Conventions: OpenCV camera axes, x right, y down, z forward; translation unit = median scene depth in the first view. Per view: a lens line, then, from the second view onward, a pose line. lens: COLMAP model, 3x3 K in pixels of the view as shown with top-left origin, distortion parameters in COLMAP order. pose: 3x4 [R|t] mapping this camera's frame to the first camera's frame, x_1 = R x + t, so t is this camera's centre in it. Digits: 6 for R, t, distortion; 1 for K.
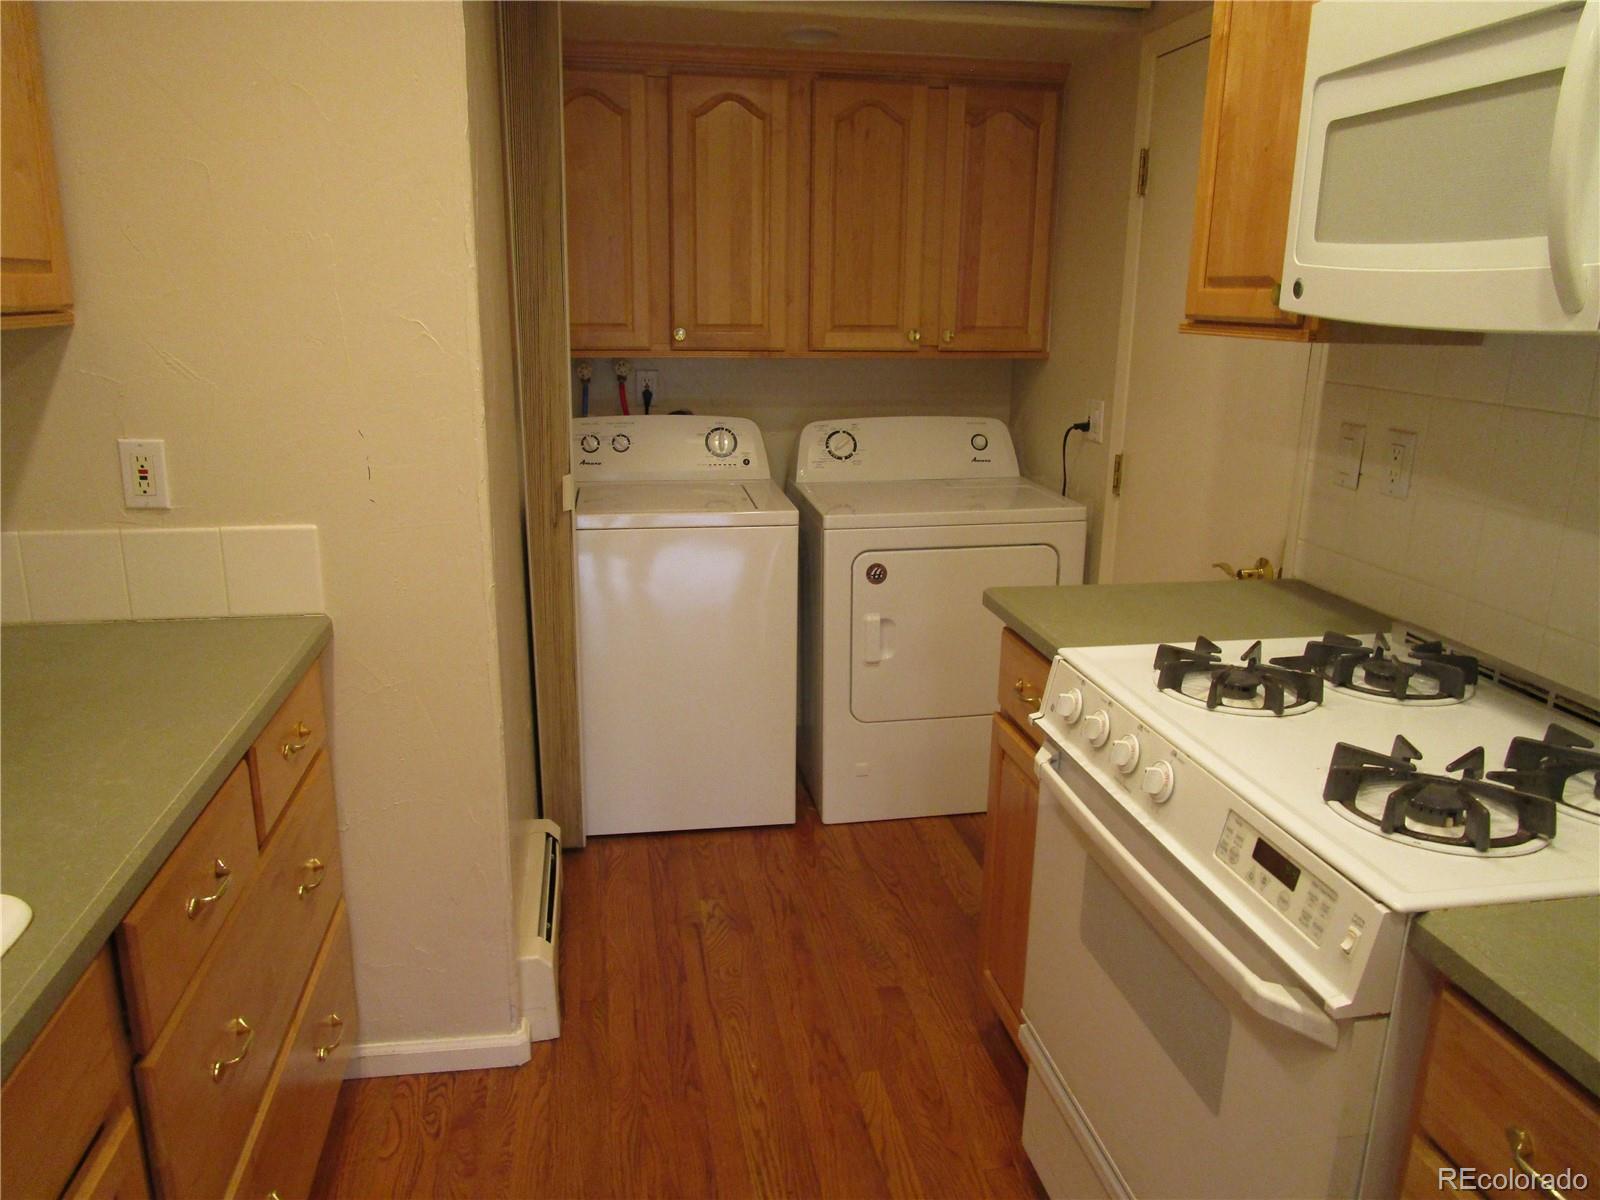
lens RADIAL K [[1140.5, 0, 800.0], [0, 1140.5, 600.0], [0, 0, 1]] dist [-0.030642, 0.011350]
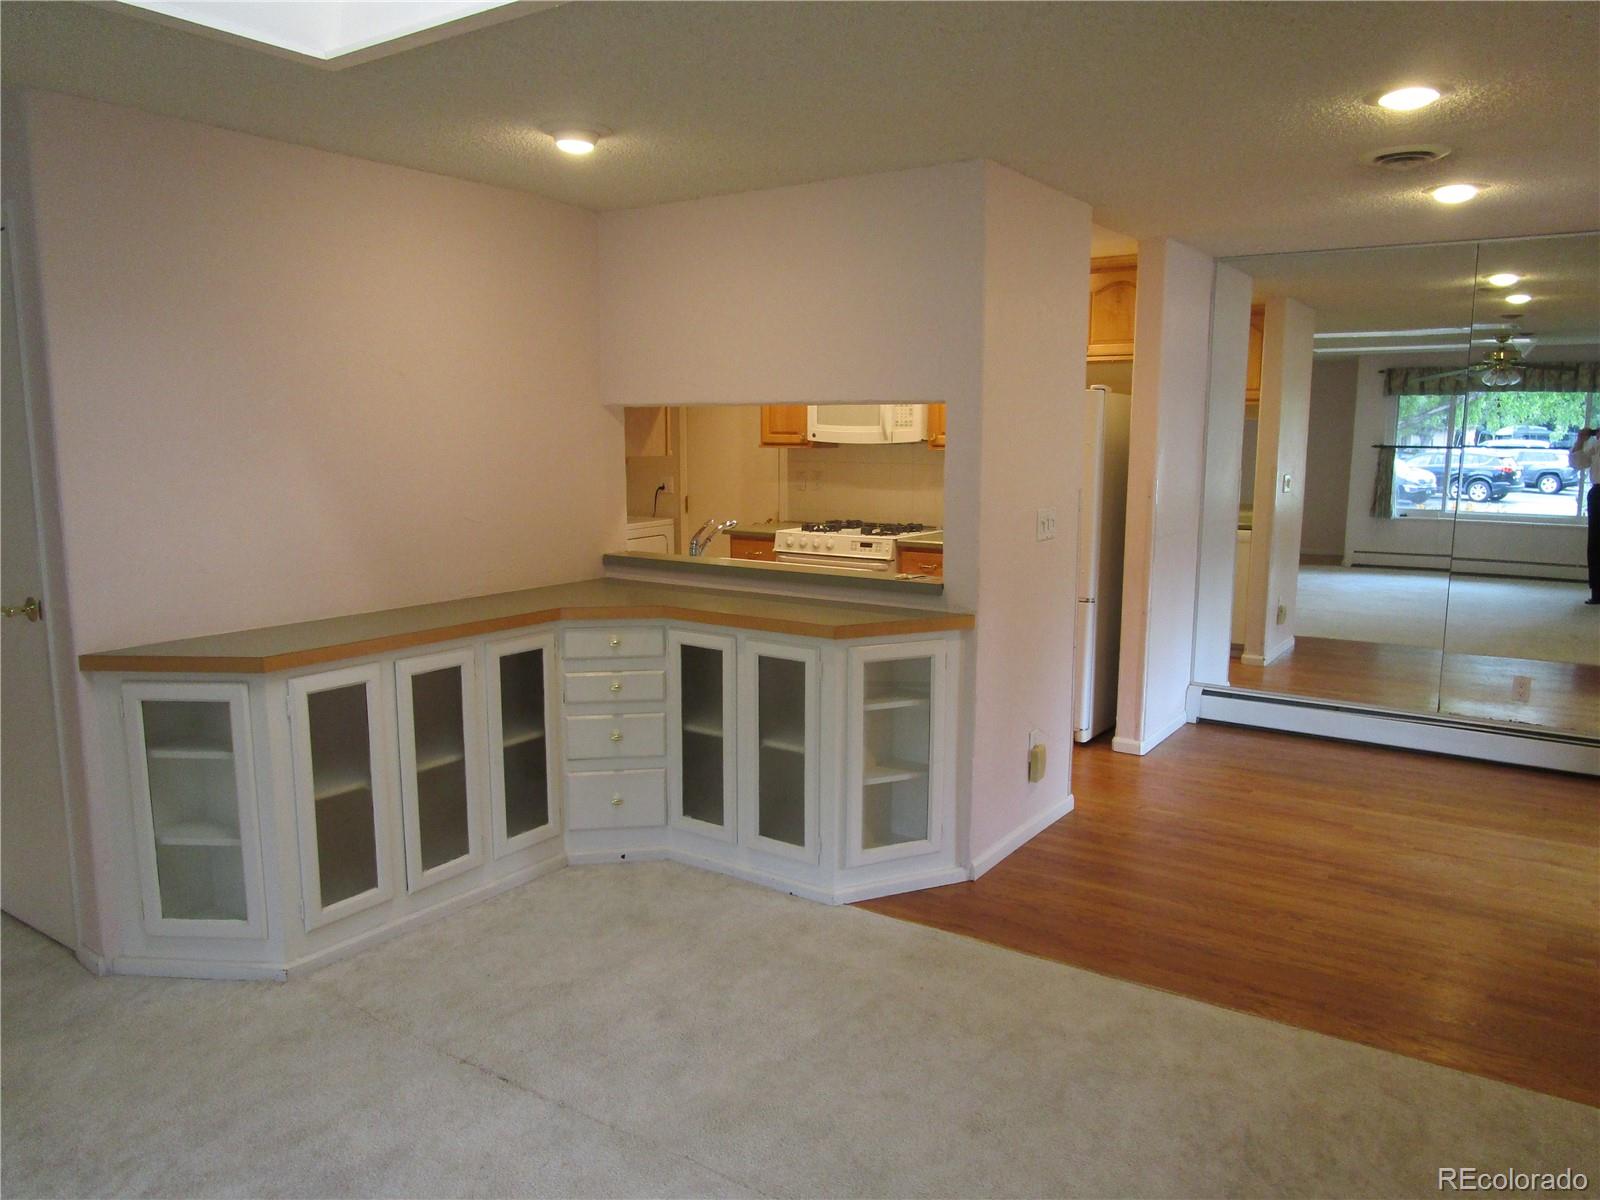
lens RADIAL K [[1140.5, 0, 800.0], [0, 1140.5, 600.0], [0, 0, 1]] dist [-0.030642, 0.011350]
pose [[0.703064, -0.116707, 0.701485, -1.844105], [0.190452, 0.981308, -0.027618, 0.298024], [-0.685149, 0.153017, 0.712149, -1.299909]]
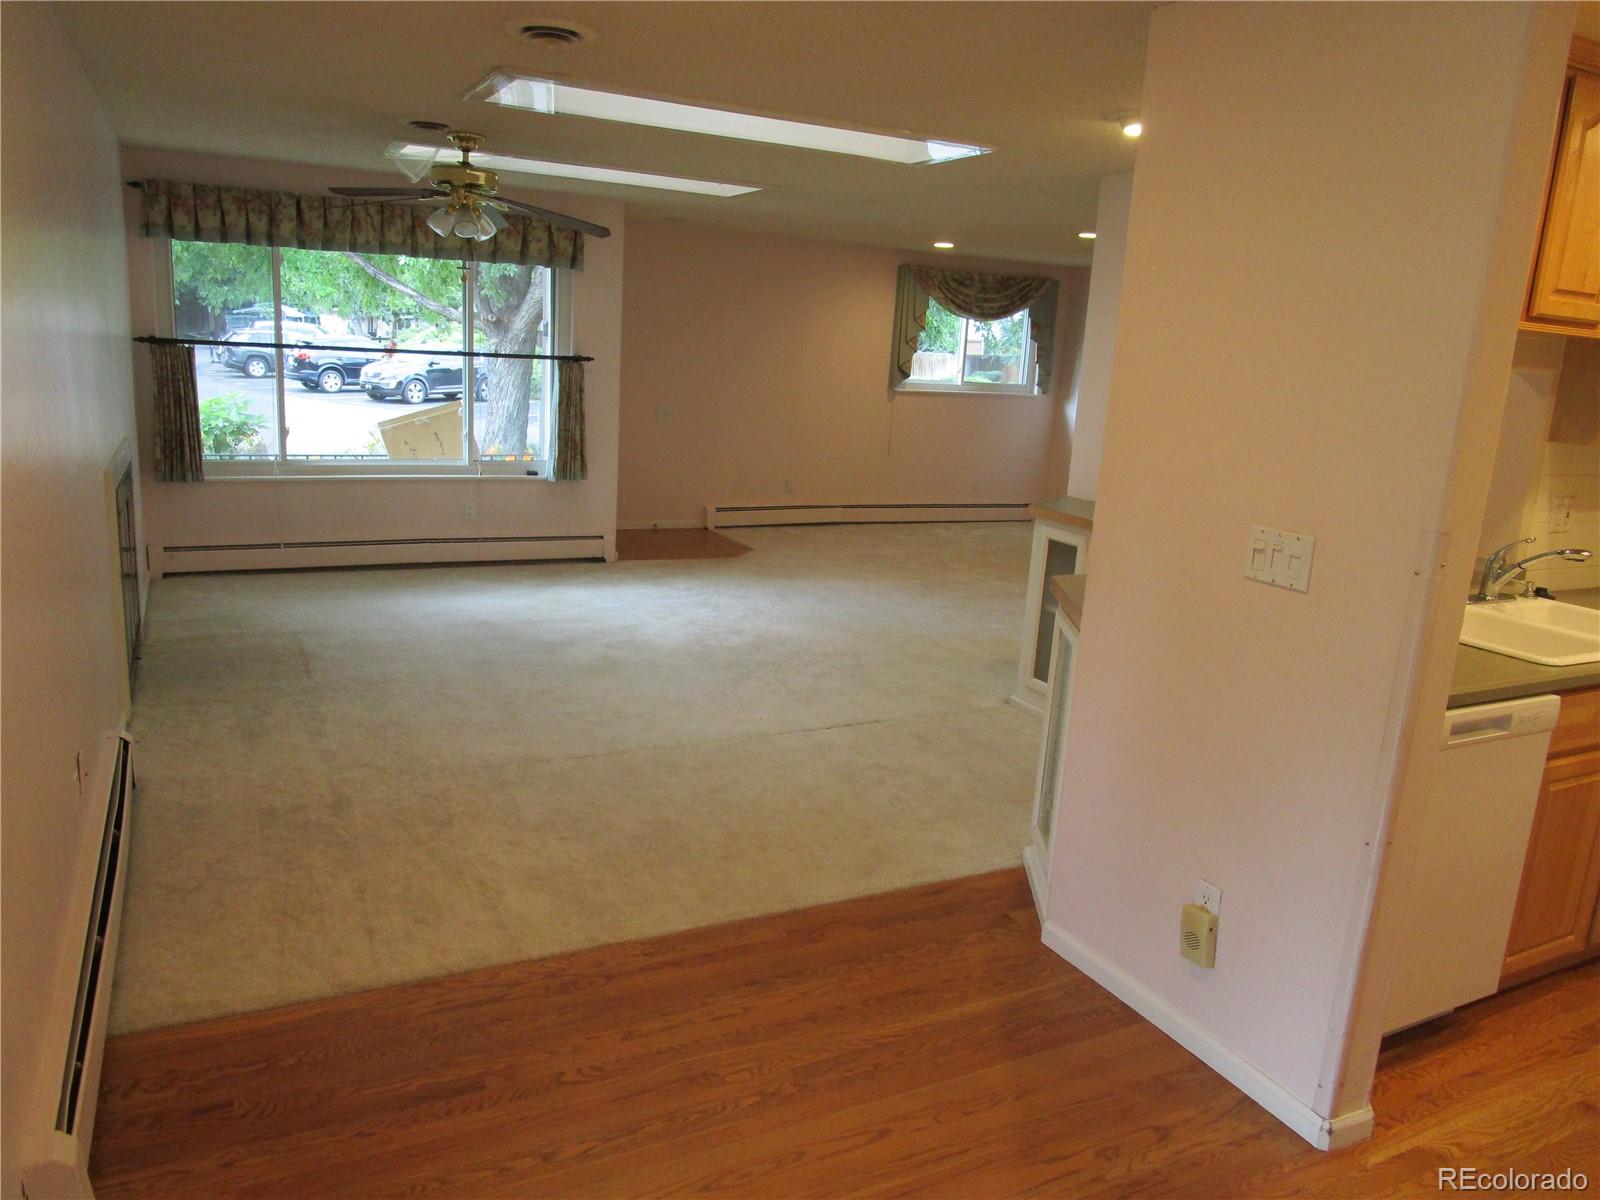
lens RADIAL K [[1140.5, 0, 800.0], [0, 1140.5, 600.0], [0, 0, 1]] dist [-0.030642, 0.011350]
pose [[0.296616, 0.216125, -0.930220, 0.630708], [-0.301952, 0.945310, 0.123348, 0.240750], [0.906004, 0.244295, 0.345654, -1.033900]]
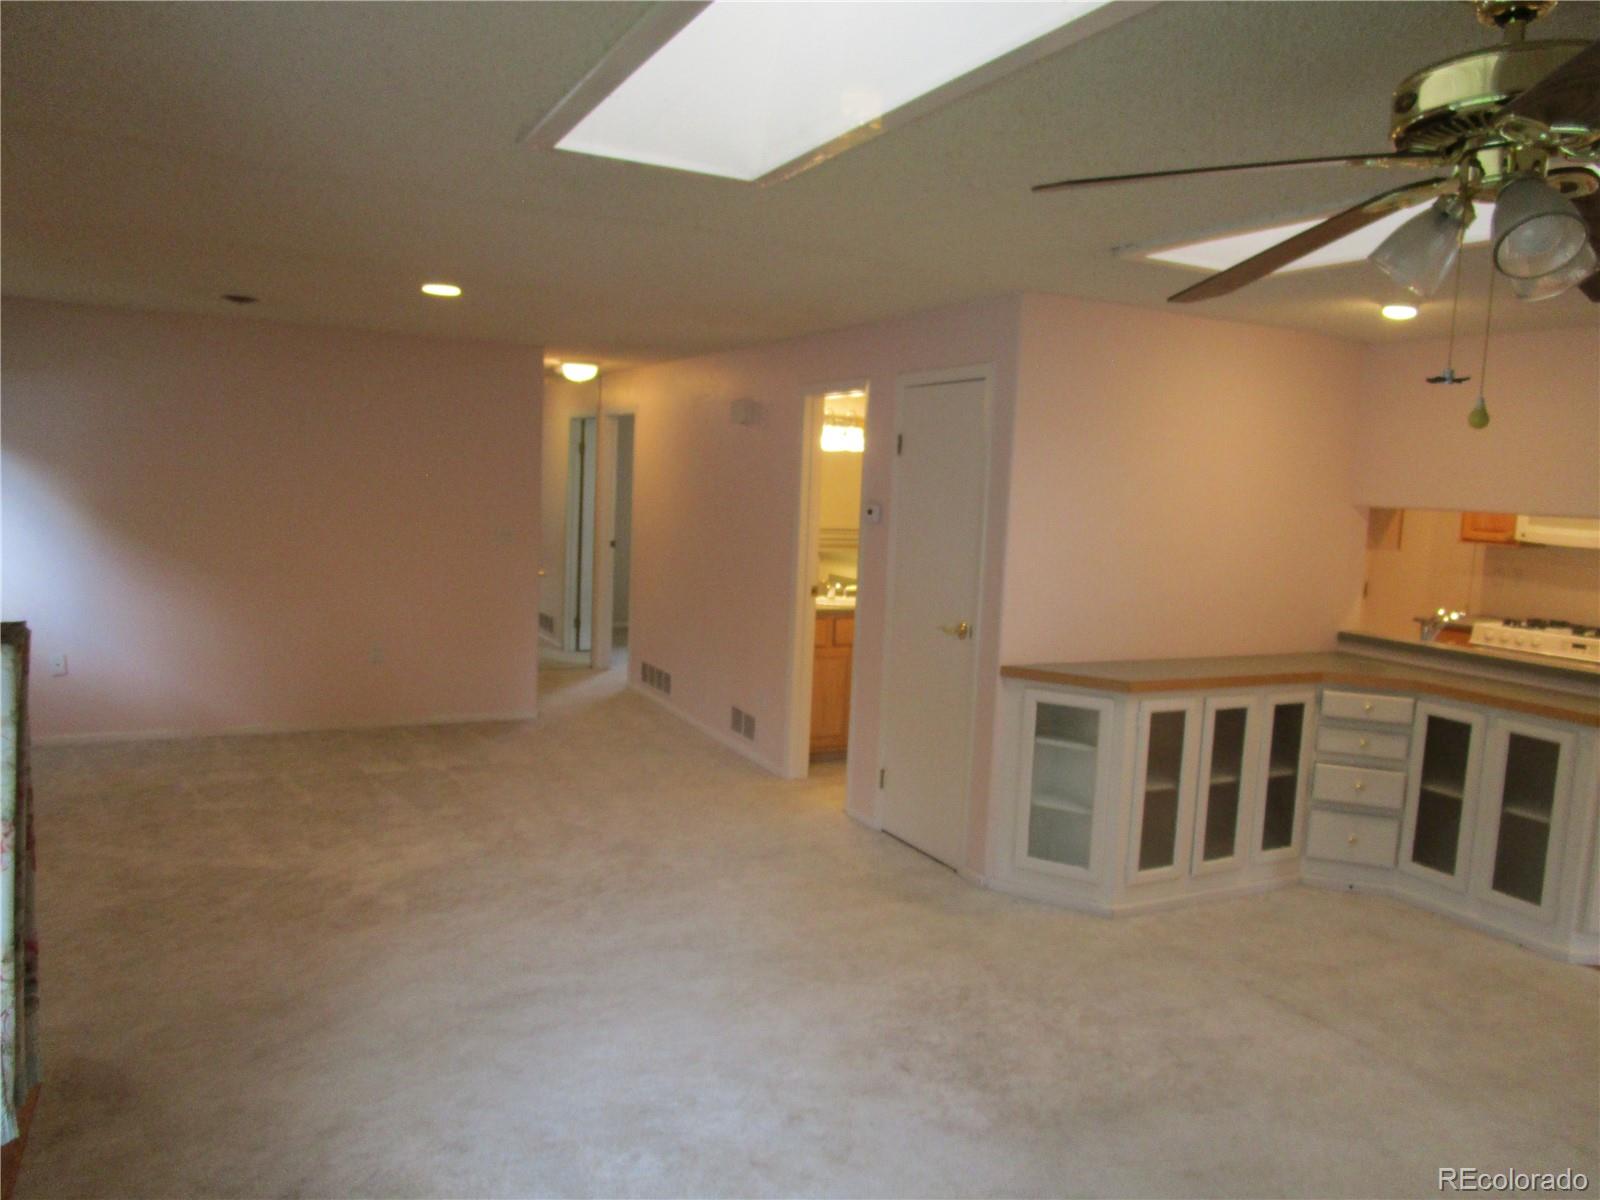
lens RADIAL K [[1140.5, 0, 800.0], [0, 1140.5, 600.0], [0, 0, 1]] dist [-0.030642, 0.011350]
pose [[0.954701, -0.000375, 0.297568, -2.444630], [0.043536, 0.989415, -0.138431, 0.309733], [-0.294366, 0.145115, 0.944611, -1.542500]]
